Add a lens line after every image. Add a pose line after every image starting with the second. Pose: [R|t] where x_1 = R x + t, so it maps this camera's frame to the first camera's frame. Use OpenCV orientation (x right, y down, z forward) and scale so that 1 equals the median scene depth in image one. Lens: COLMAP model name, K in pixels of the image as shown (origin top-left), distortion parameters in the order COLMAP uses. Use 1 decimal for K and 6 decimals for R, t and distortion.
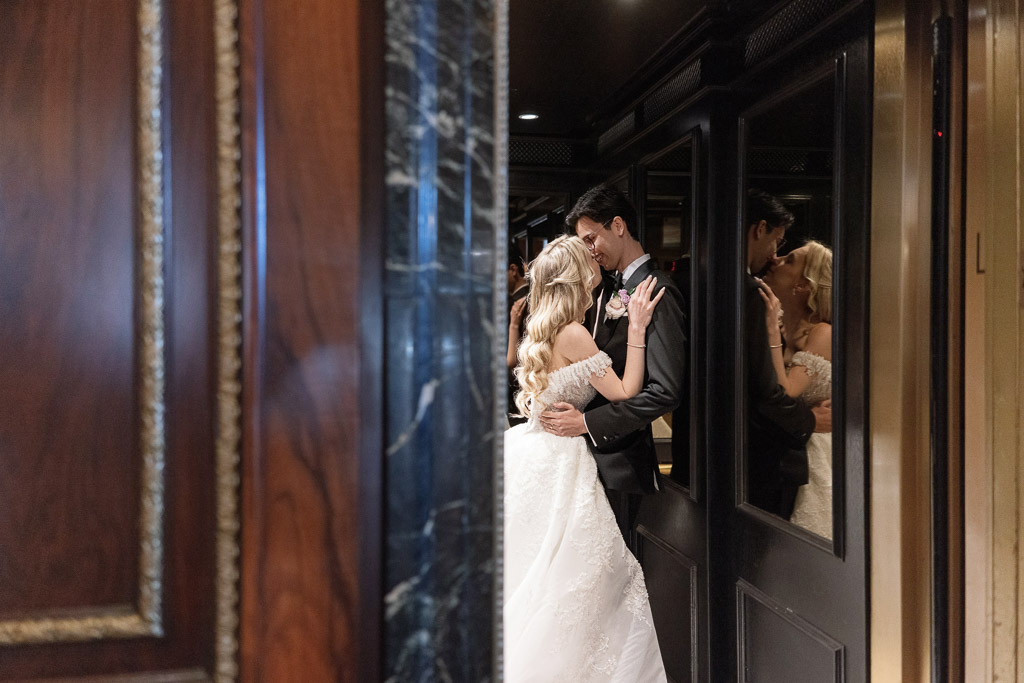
lens RADIAL K [[806.4, 0, 512.0], [0, 806.4, 341.5], [0, 0, 1]] dist [0.127690, -0.113027]
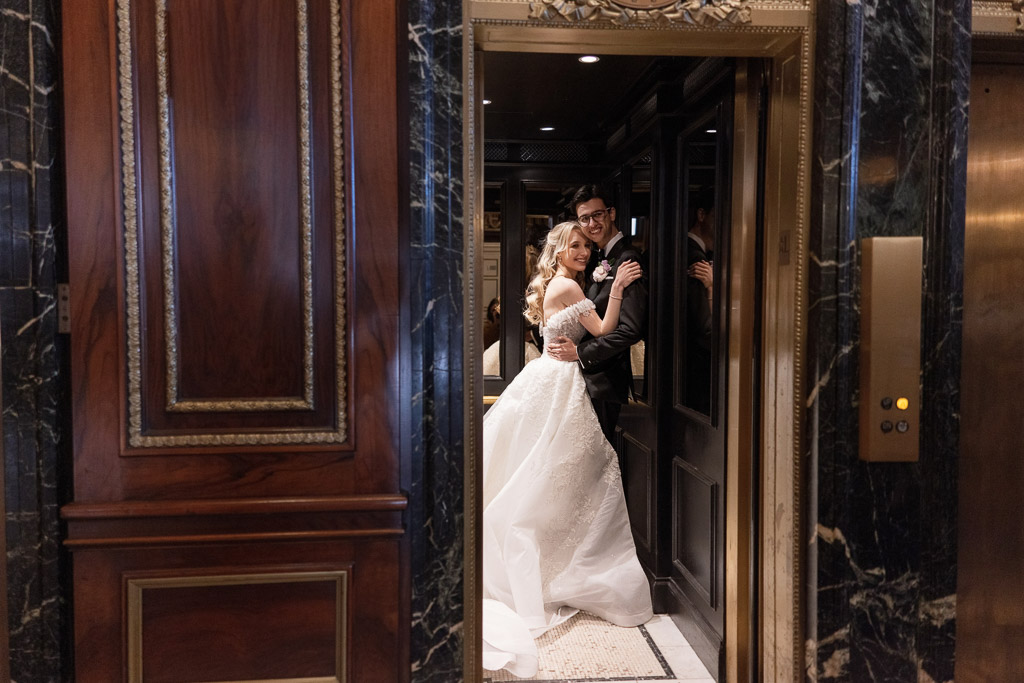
lens RADIAL K [[806.4, 0, 512.0], [0, 806.4, 341.5], [0, 0, 1]] dist [0.127690, -0.113027]
pose [[0.994202, 0.002508, -0.107498, 0.168229], [0.001099, 0.999439, 0.033477, 0.044273], [0.107521, -0.033401, 0.993642, -0.542824]]
